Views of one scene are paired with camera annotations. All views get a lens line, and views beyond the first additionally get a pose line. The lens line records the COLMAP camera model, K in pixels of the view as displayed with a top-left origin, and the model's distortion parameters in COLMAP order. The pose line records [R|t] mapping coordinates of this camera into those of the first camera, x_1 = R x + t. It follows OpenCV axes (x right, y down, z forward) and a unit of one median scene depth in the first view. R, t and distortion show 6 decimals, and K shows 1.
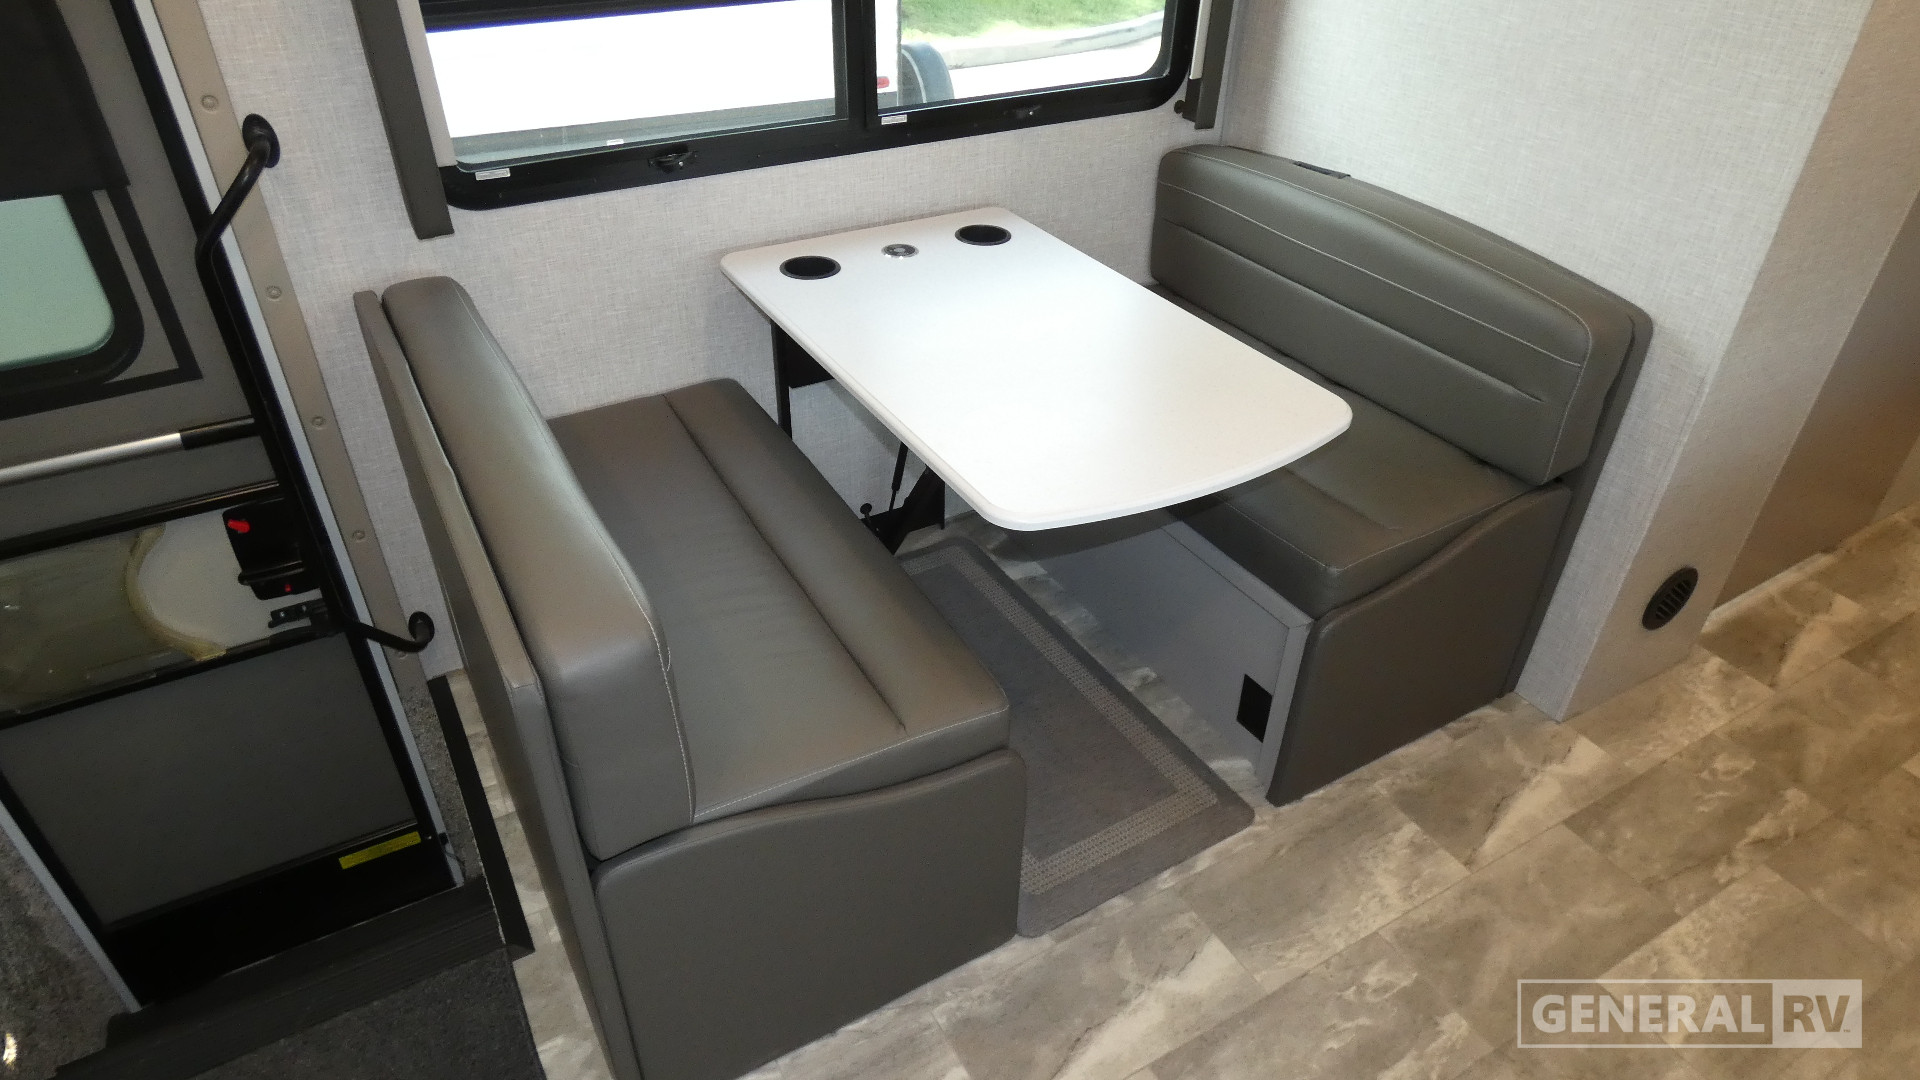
lens RADIAL K [[1143.0, 0, 969.2], [0, 1143.0, 535.9], [0, 0, 1]] dist [-0.005399, 0.000887]
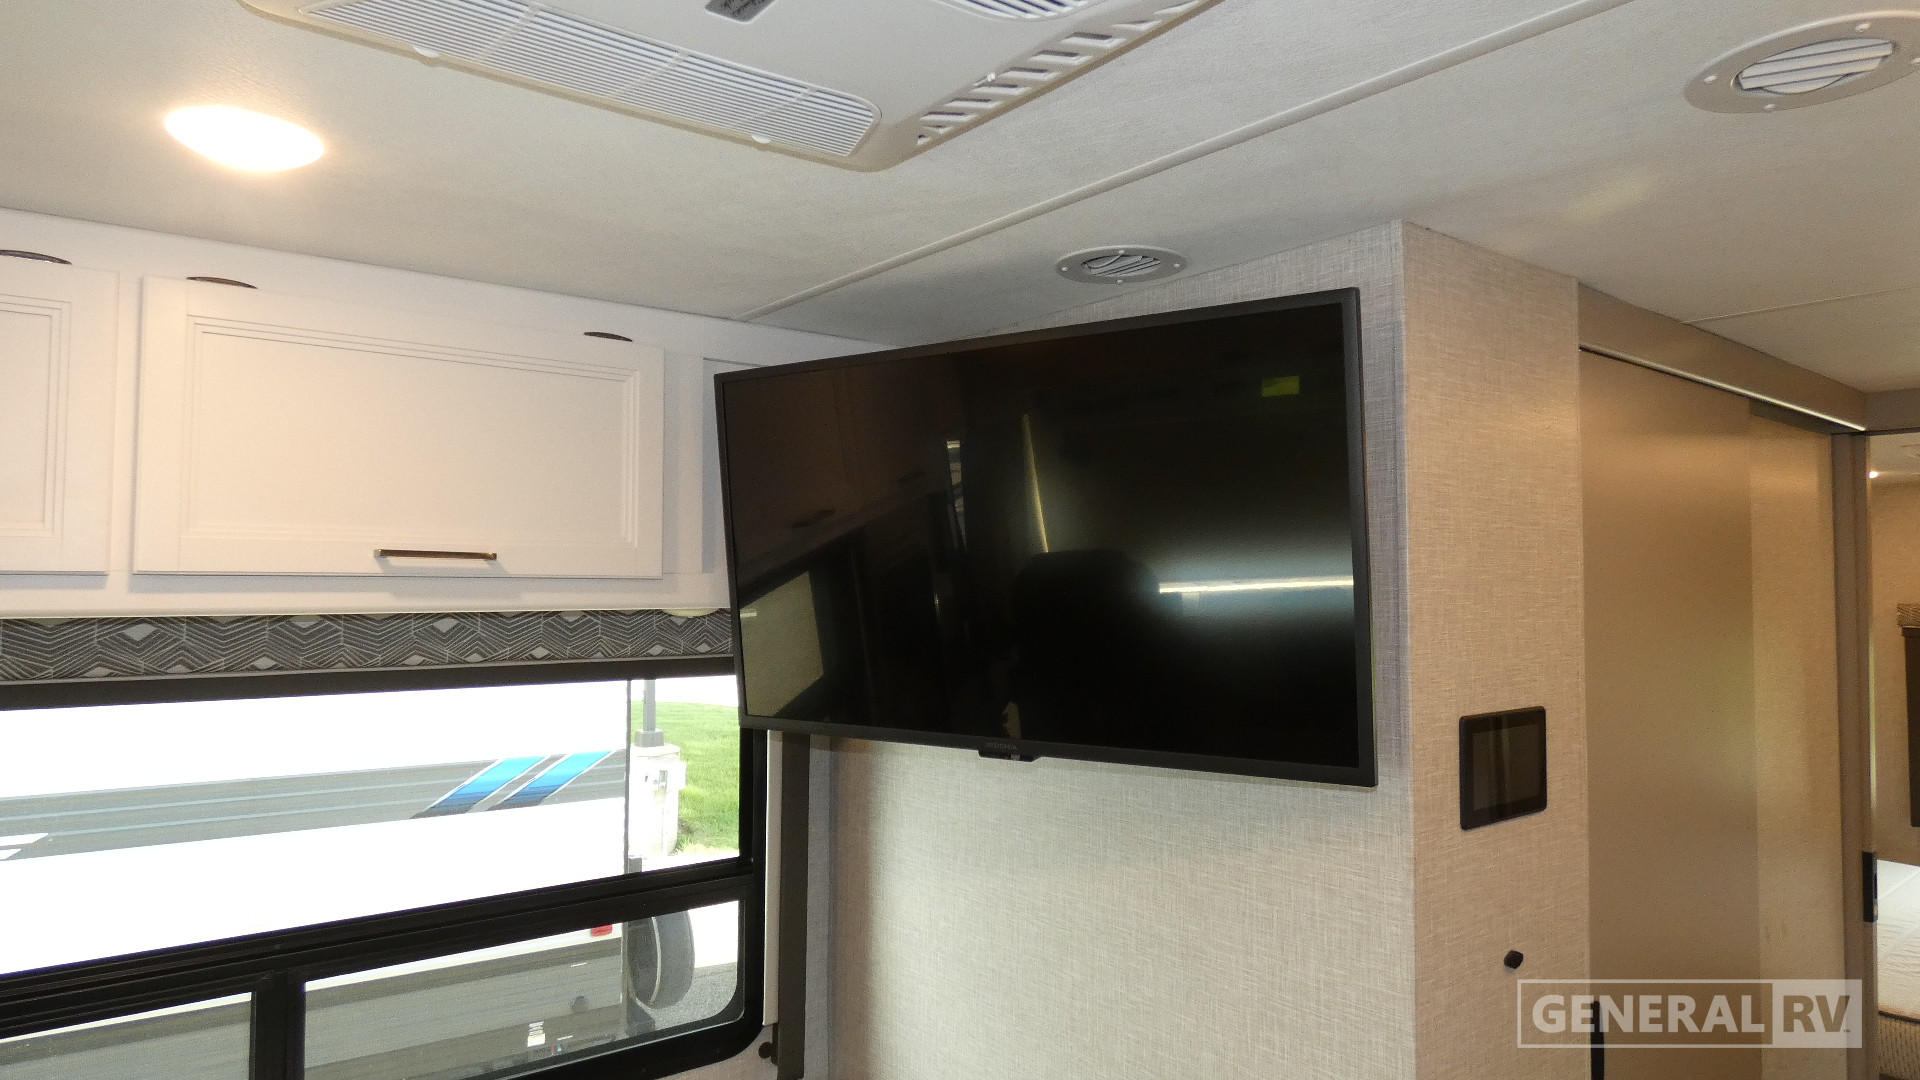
lens RADIAL K [[1143.0, 0, 959.0], [0, 1143.0, 544.5], [0, 0, 1]] dist [-0.005399, 0.000887]
pose [[0.990655, -0.013201, 0.135754, 0.289661], [0.092251, 0.797965, -0.595602, -0.218015], [-0.100465, 0.602559, 0.791726, 0.146814]]
